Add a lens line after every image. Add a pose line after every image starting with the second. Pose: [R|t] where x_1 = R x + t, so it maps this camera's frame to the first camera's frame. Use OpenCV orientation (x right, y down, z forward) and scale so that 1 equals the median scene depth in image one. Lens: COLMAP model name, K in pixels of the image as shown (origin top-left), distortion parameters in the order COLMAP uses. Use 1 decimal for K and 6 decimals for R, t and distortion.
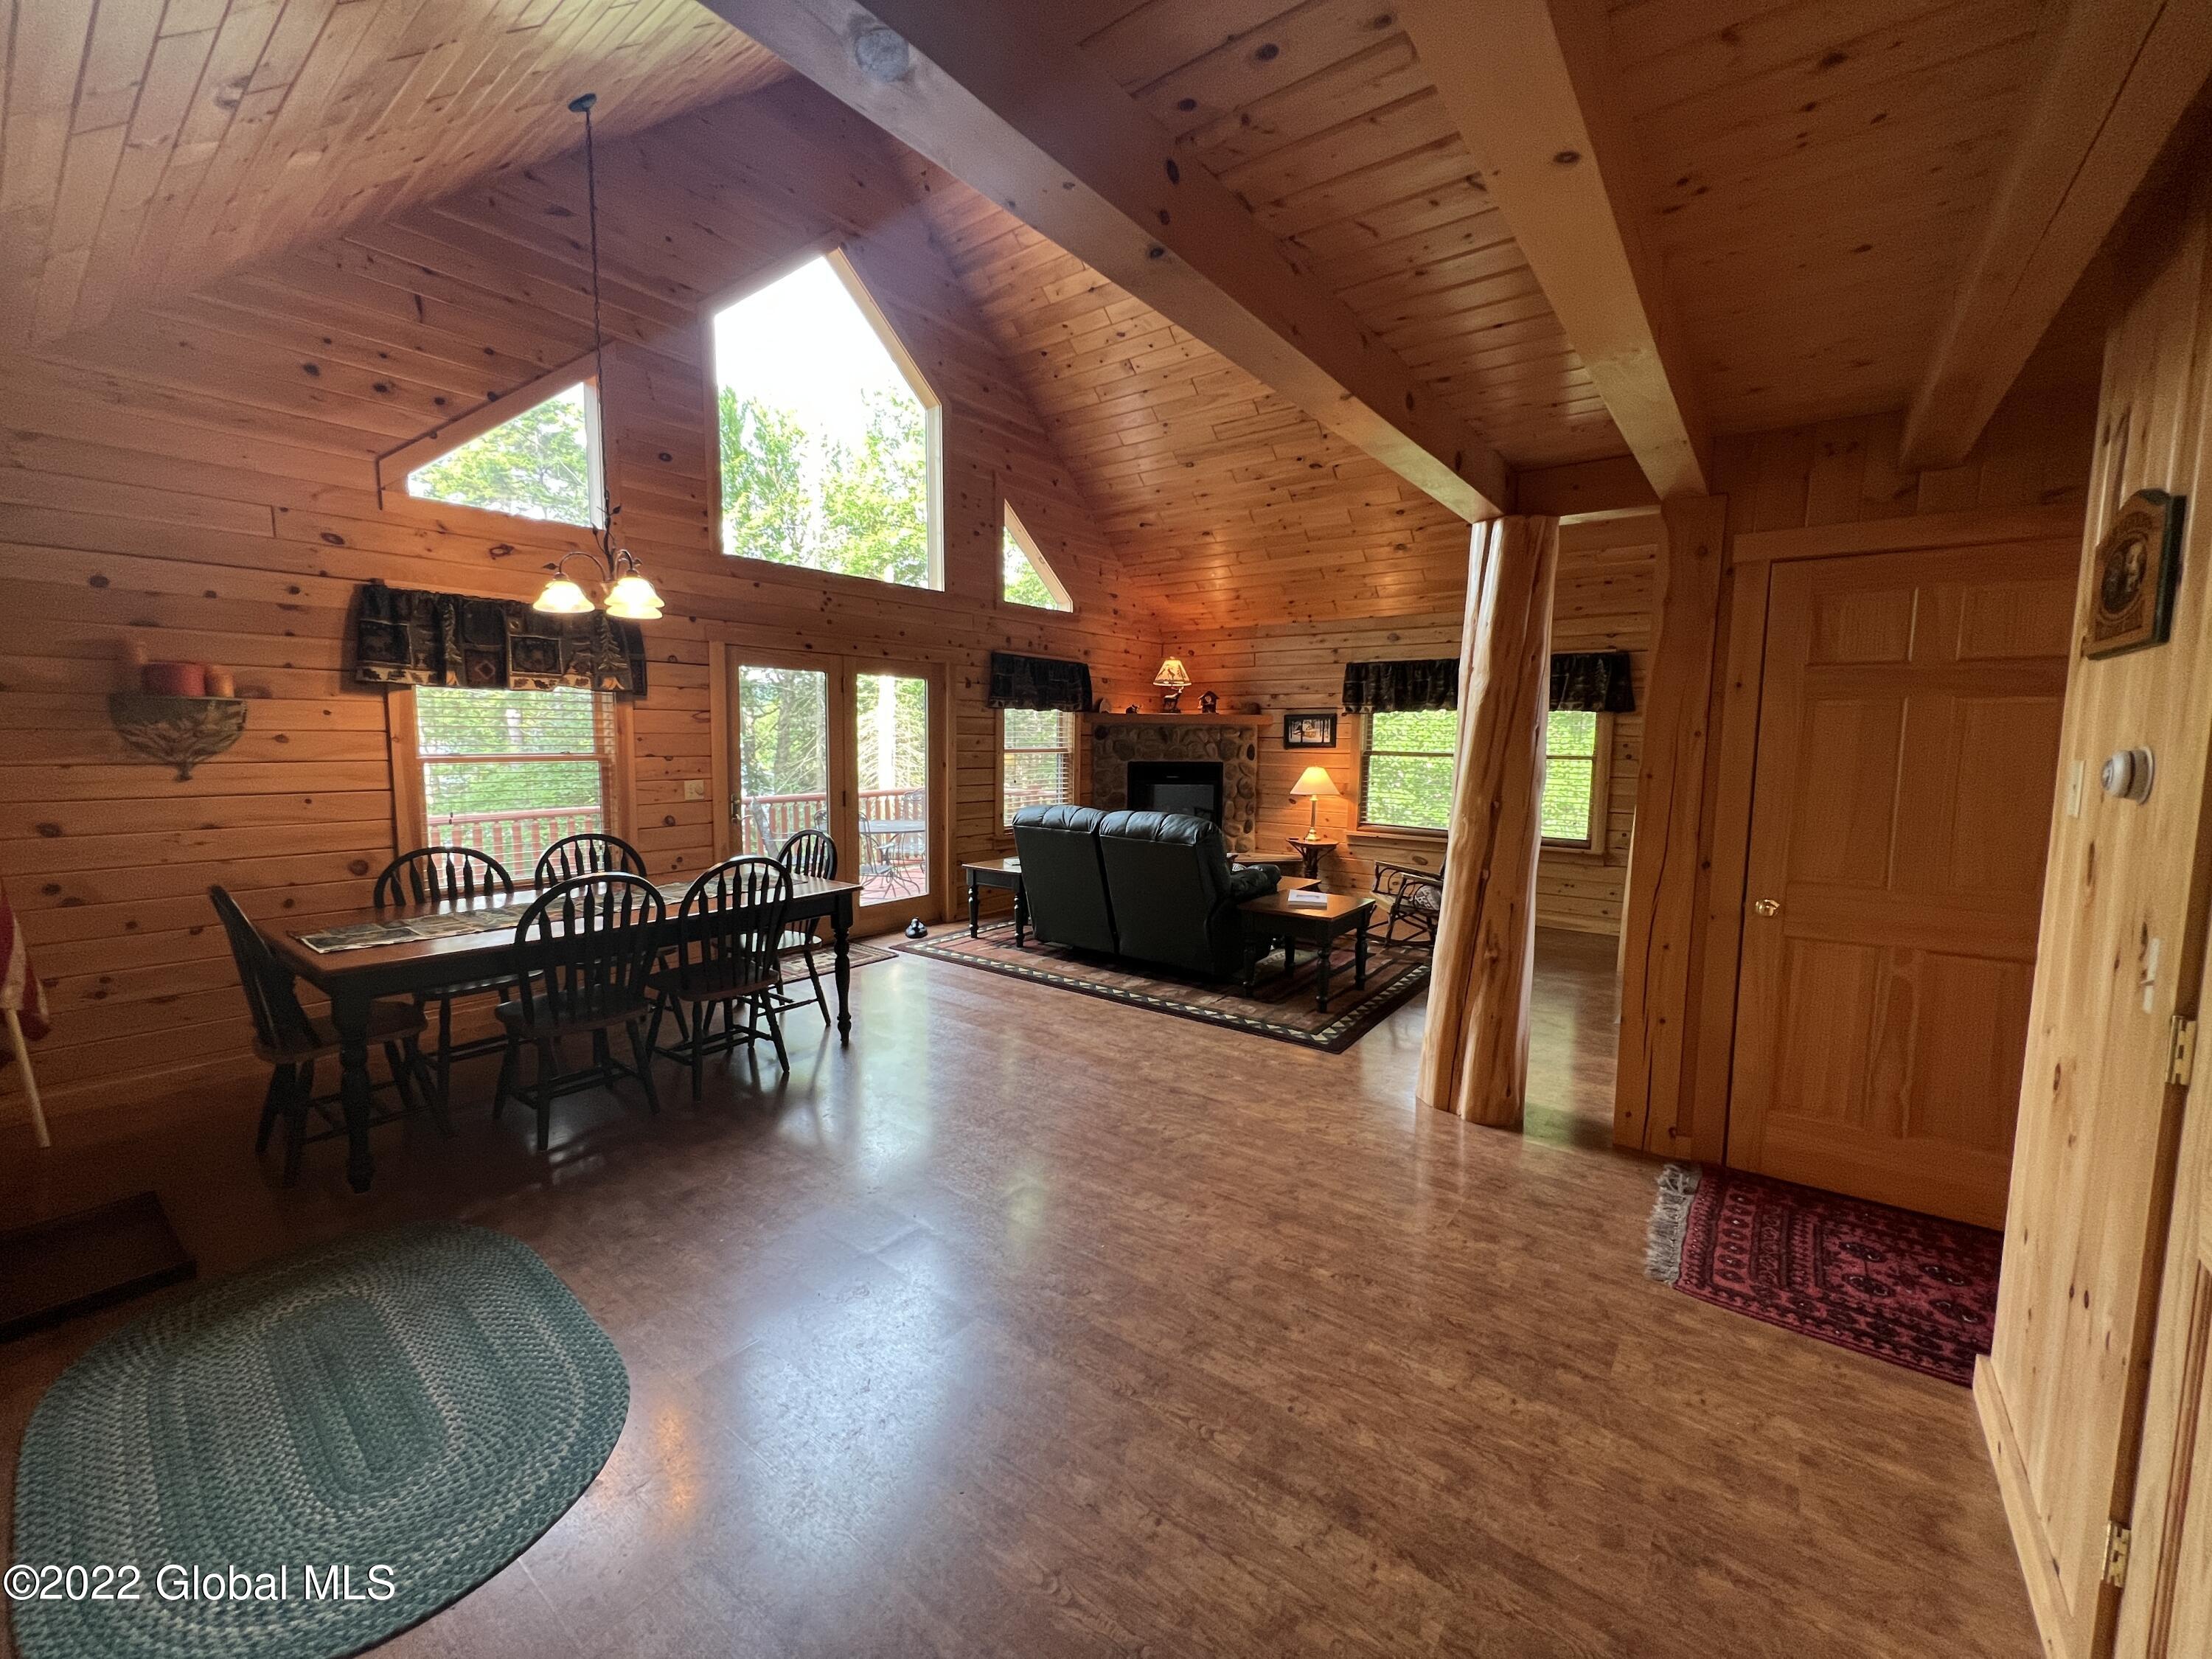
lens RADIAL K [[891.8, 0, 1109.3], [0, 891.8, 827.6], [0, 0, 1]] dist [-0.001909, 0.000477]
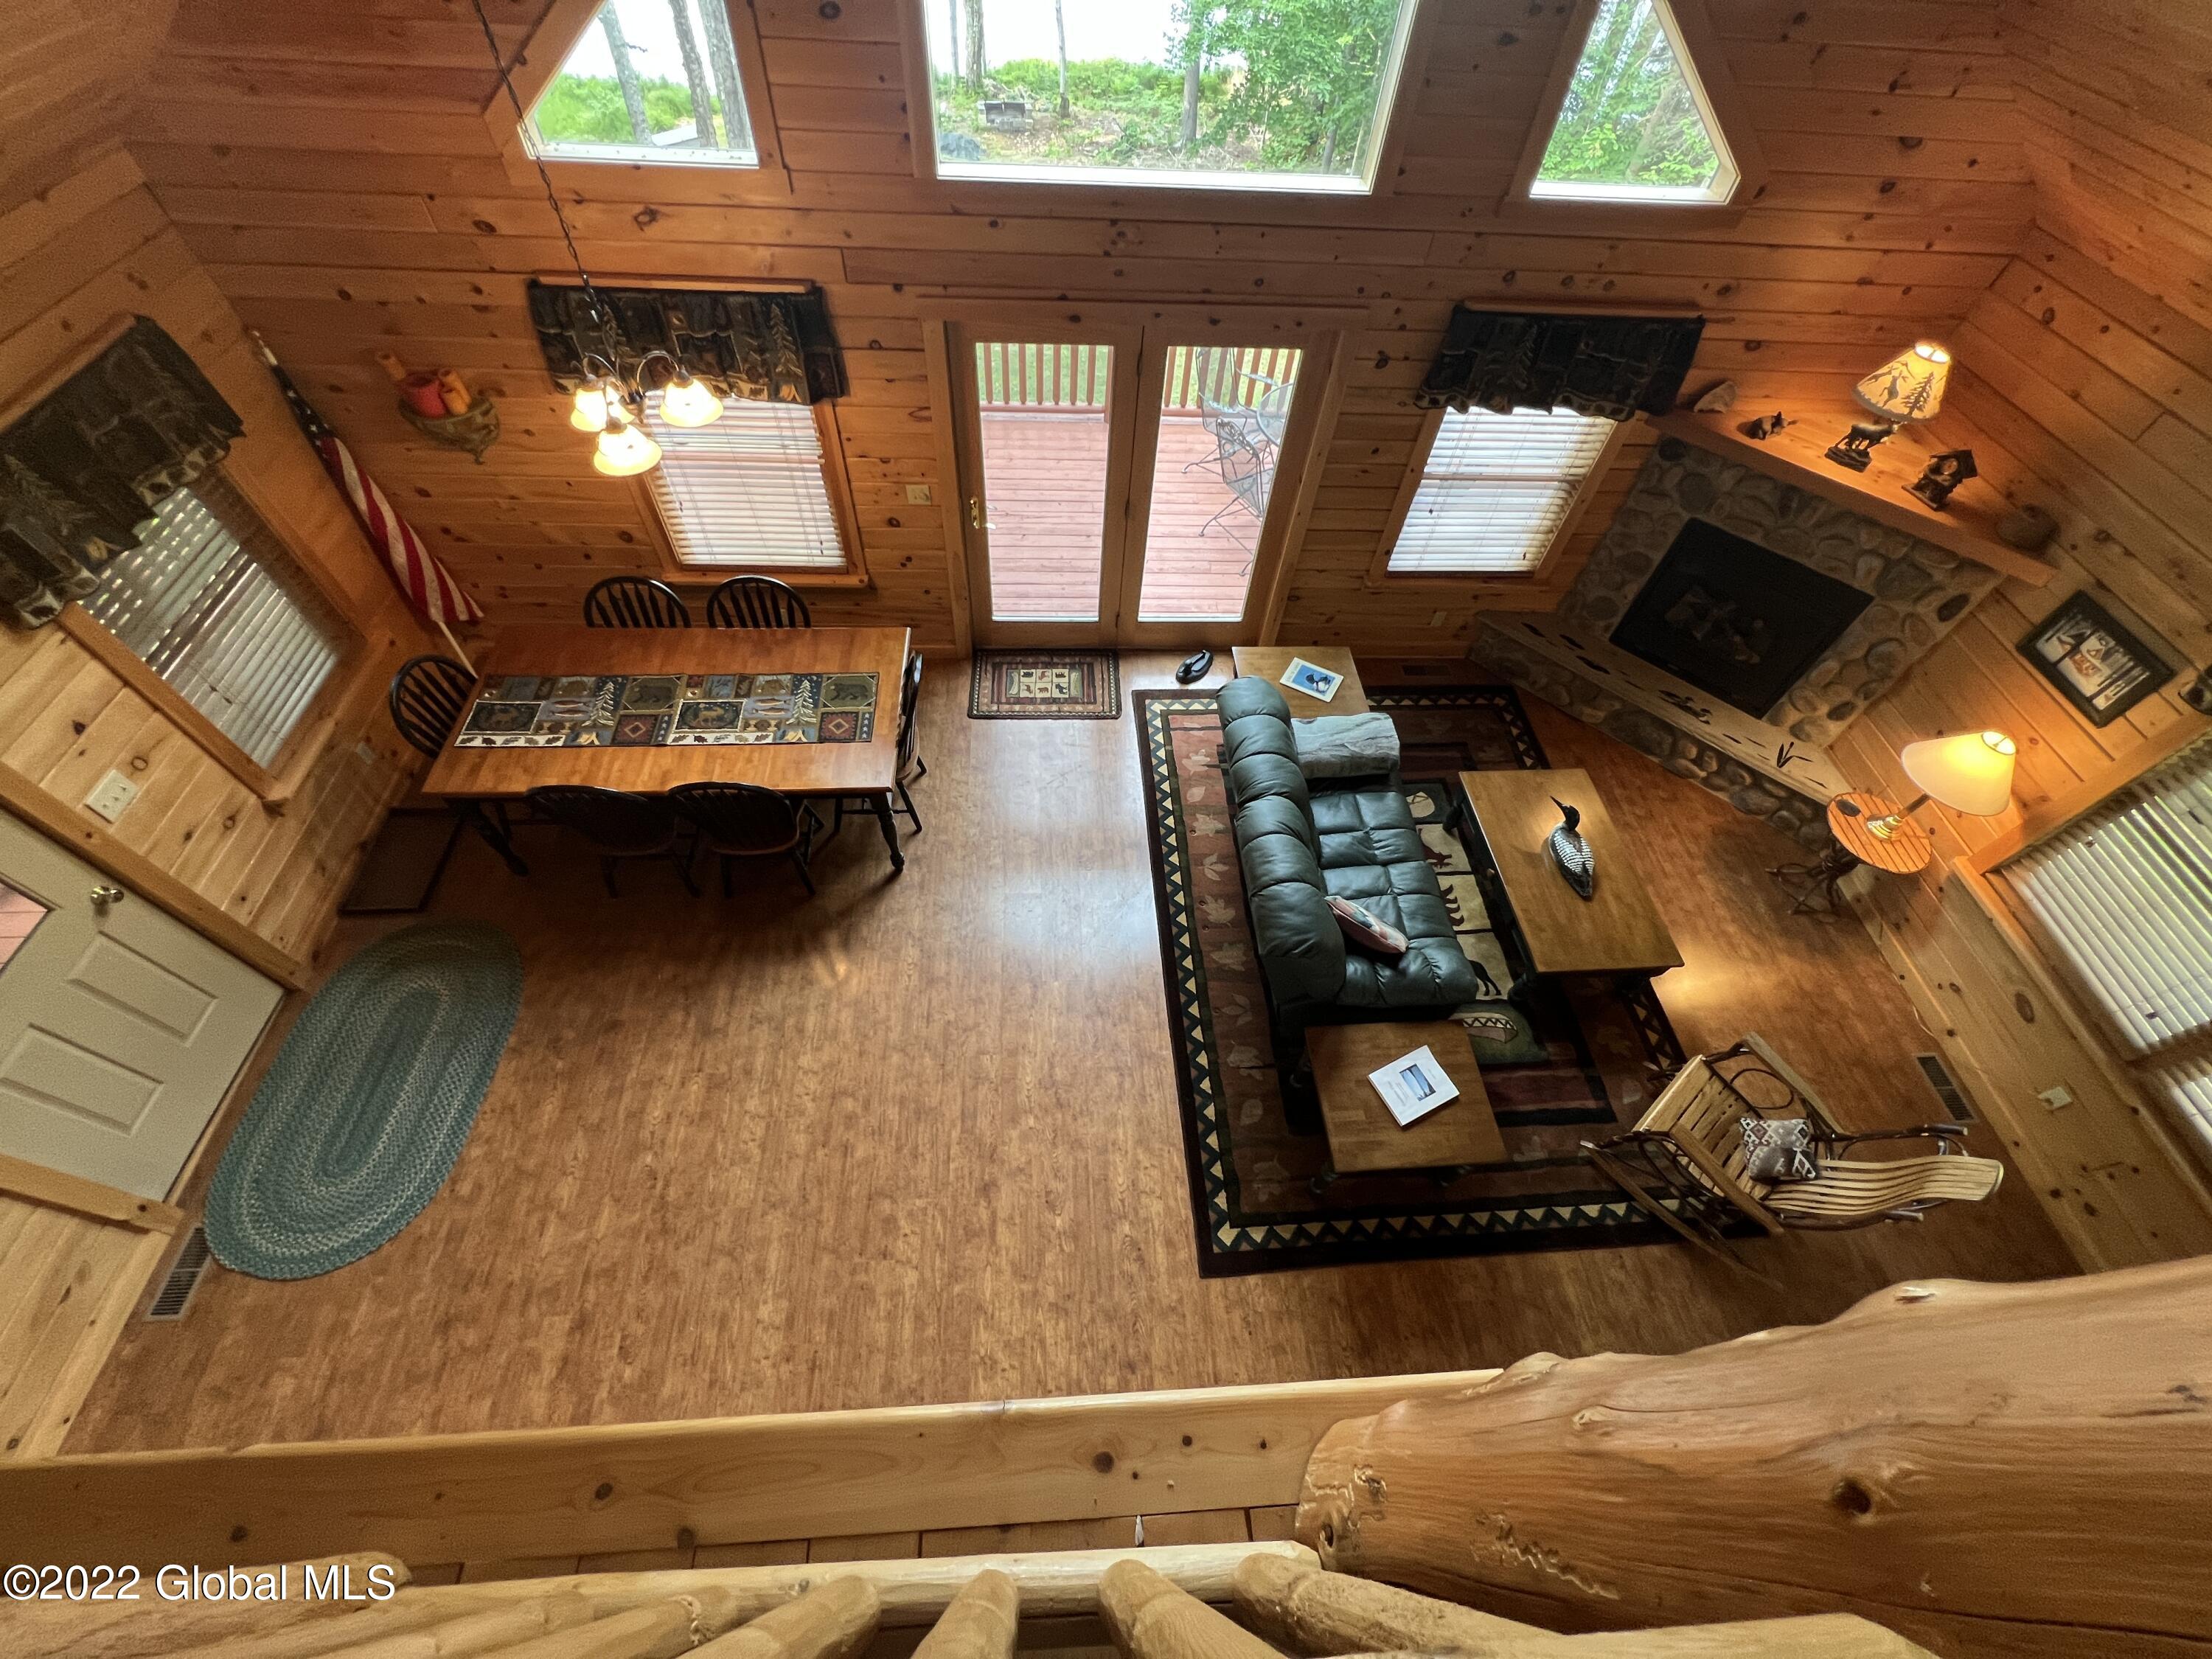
lens RADIAL K [[891.8, 0, 1105.4], [0, 891.8, 830.4], [0, 0, 1]] dist [-0.001909, 0.000477]
pose [[0.643717, 0.632937, -0.430139, 0.238674], [-0.123134, 0.640422, 0.758088, -0.520751], [0.755293, -0.435029, 0.490187, 0.570944]]
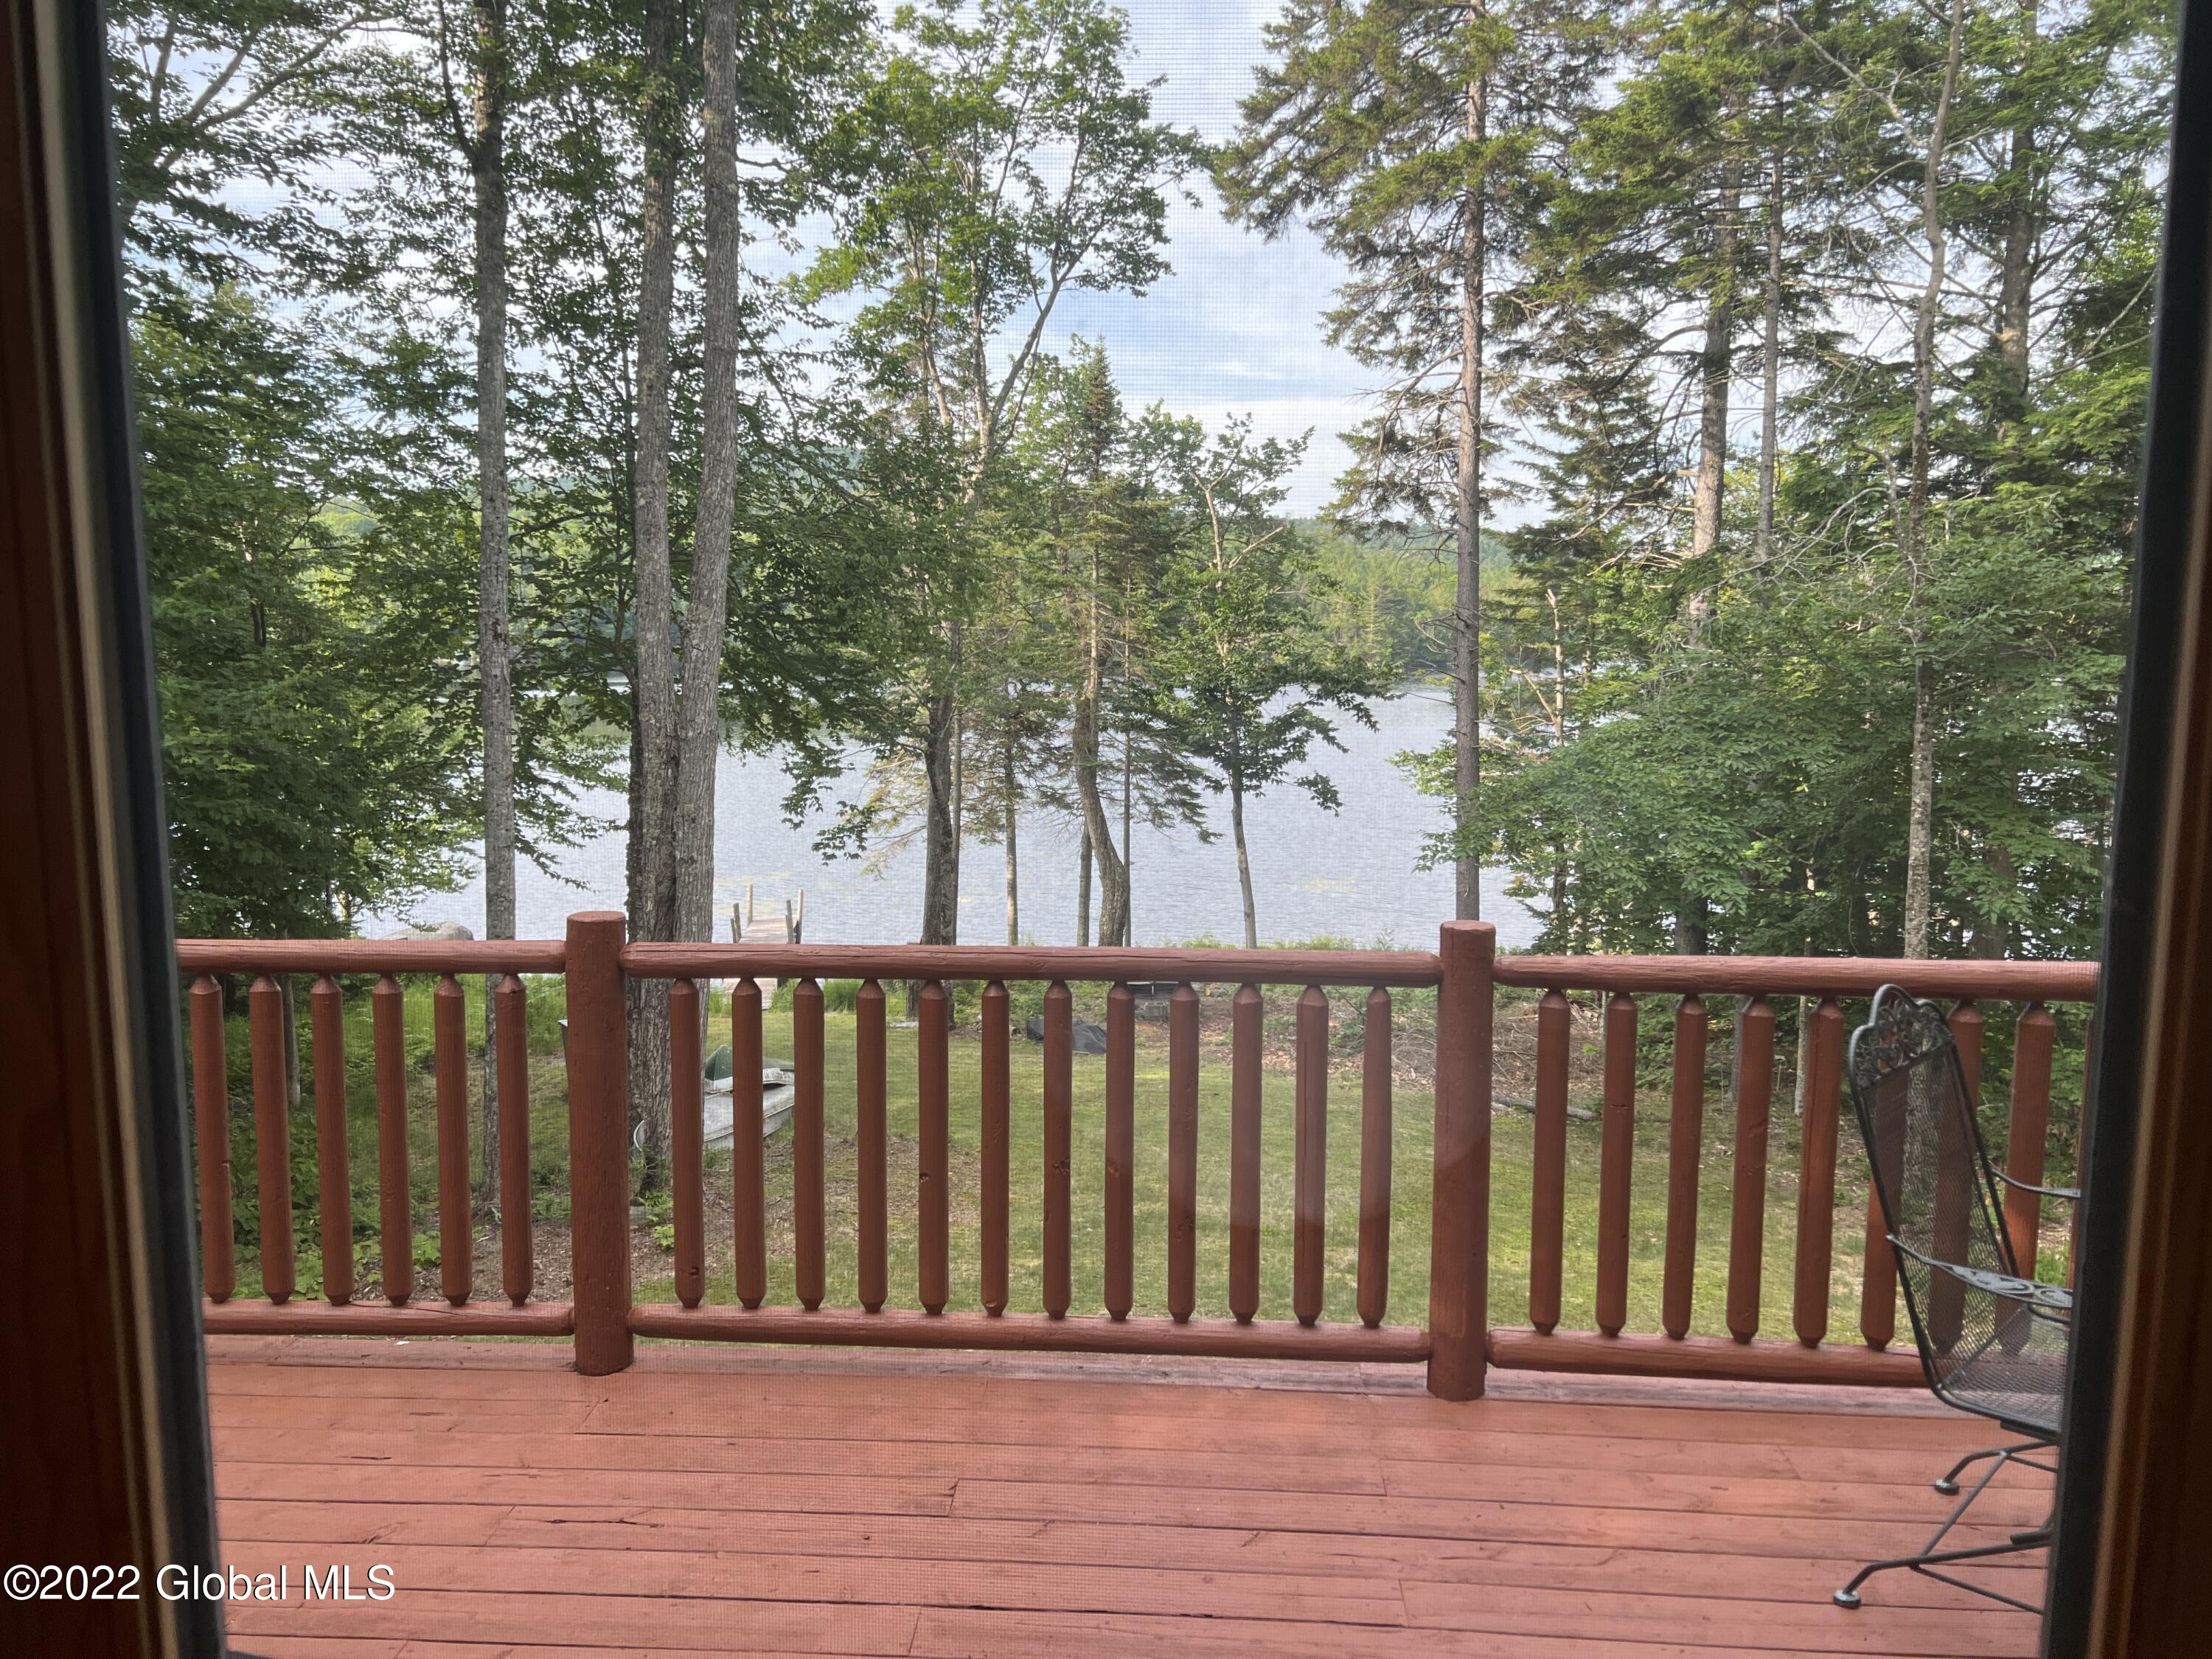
lens RADIAL K [[1671.1, 0, 1090.9], [0, 1671.1, 840.2], [0, 0, 1]] dist [0.038375, -0.041471]
pose [[0.546000, 0.109014, -0.830662, -0.322857], [-0.086252, 0.993544, 0.073697, -0.118829], [0.833333, 0.031408, 0.551878, 1.053417]]
